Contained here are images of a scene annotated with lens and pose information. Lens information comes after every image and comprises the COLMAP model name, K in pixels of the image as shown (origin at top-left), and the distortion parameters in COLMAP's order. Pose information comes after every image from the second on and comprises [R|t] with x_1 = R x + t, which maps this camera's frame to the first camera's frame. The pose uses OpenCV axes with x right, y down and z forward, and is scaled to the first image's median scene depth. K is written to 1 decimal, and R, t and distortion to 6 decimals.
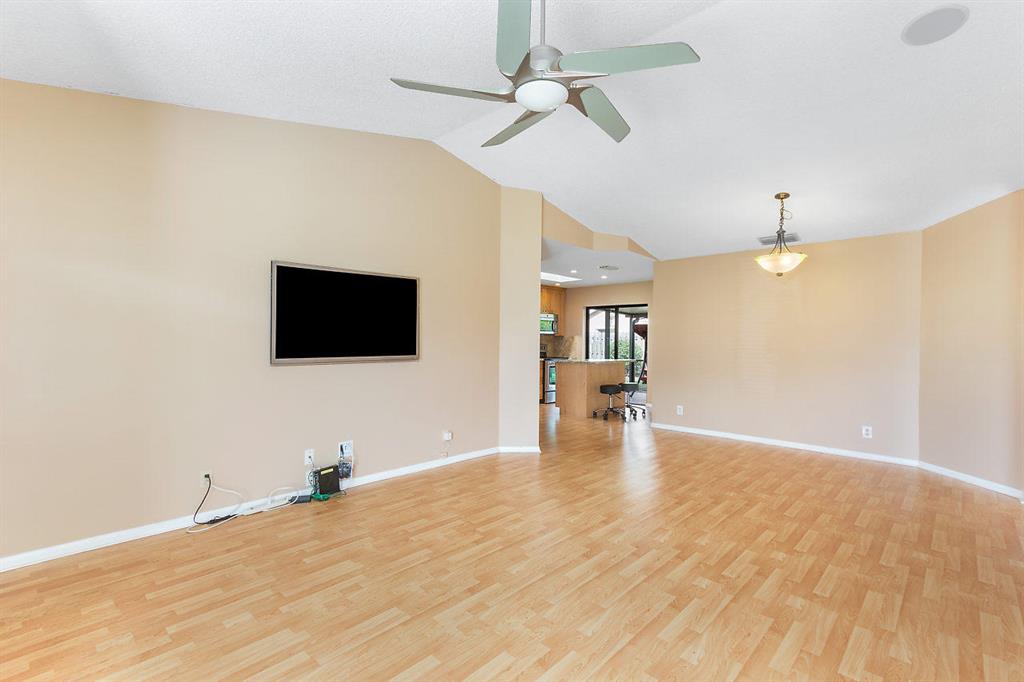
lens RADIAL K [[478.1, 0, 512.0], [0, 478.1, 341.0], [0, 0, 1]] dist [0.015732, -0.000095]
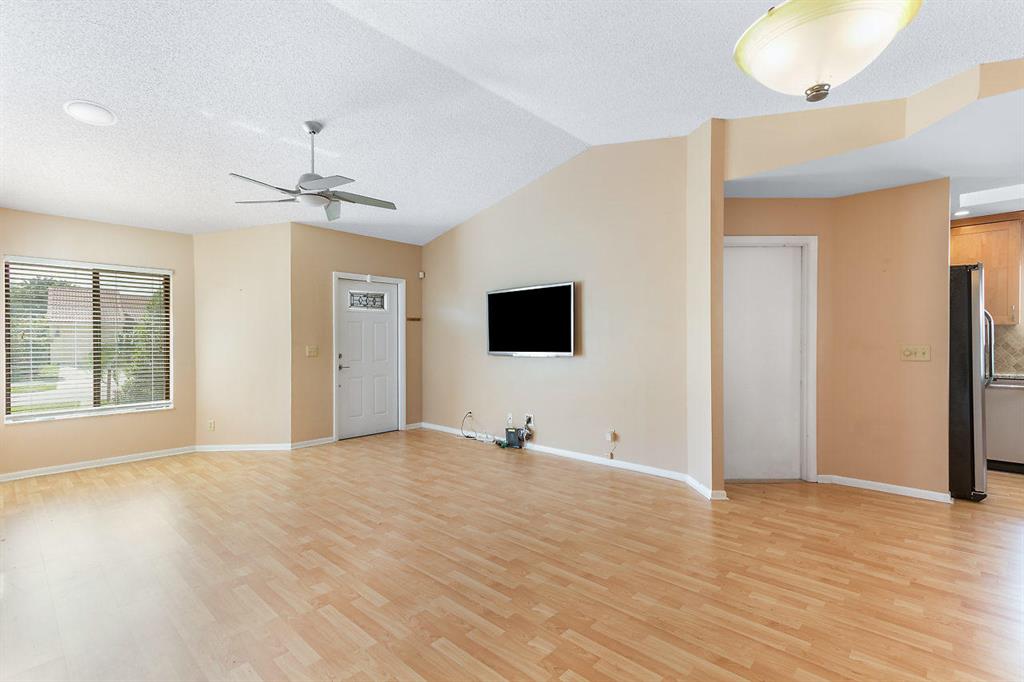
lens RADIAL K [[467.6, 0, 512.0], [0, 467.6, 341.0], [0, 0, 1]] dist [0.019379, 0.000181]
pose [[0.003906, -0.007810, -0.999962, 1.290369], [0.003507, 0.999963, -0.007796, 0.012120], [0.999986, -0.003476, 0.003934, 1.234948]]
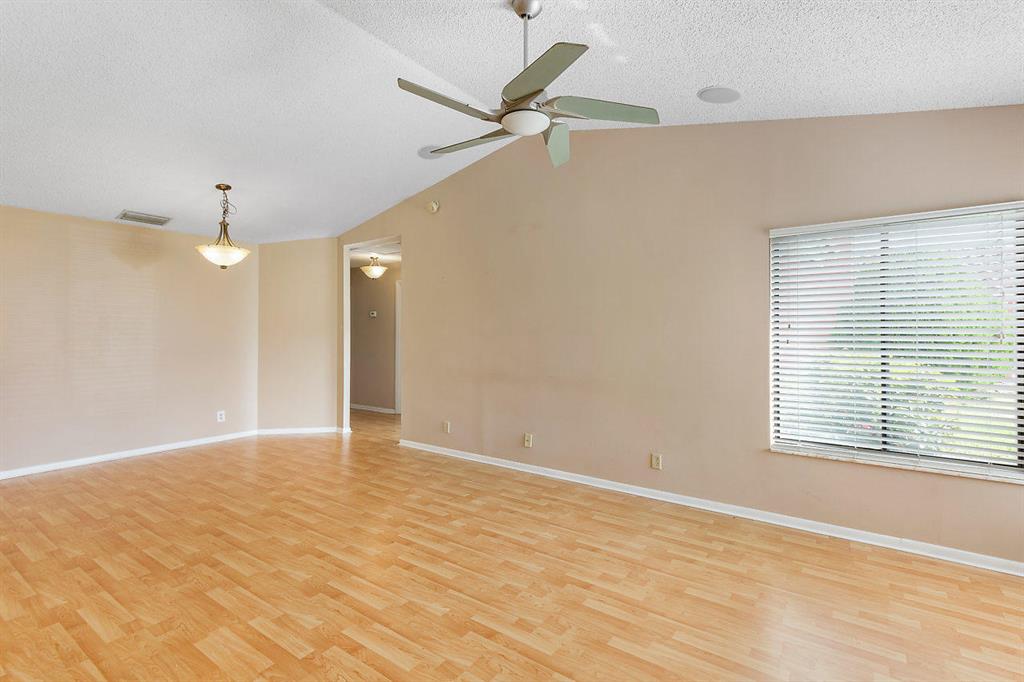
lens RADIAL K [[467.6, 0, 512.0], [0, 467.6, 341.0], [0, 0, 1]] dist [0.019379, 0.000181]
pose [[-0.139131, -0.029796, 0.989826, -0.709443], [-0.000077, 0.999548, 0.030078, -0.026427], [-0.990274, 0.004108, -0.139071, 0.838489]]
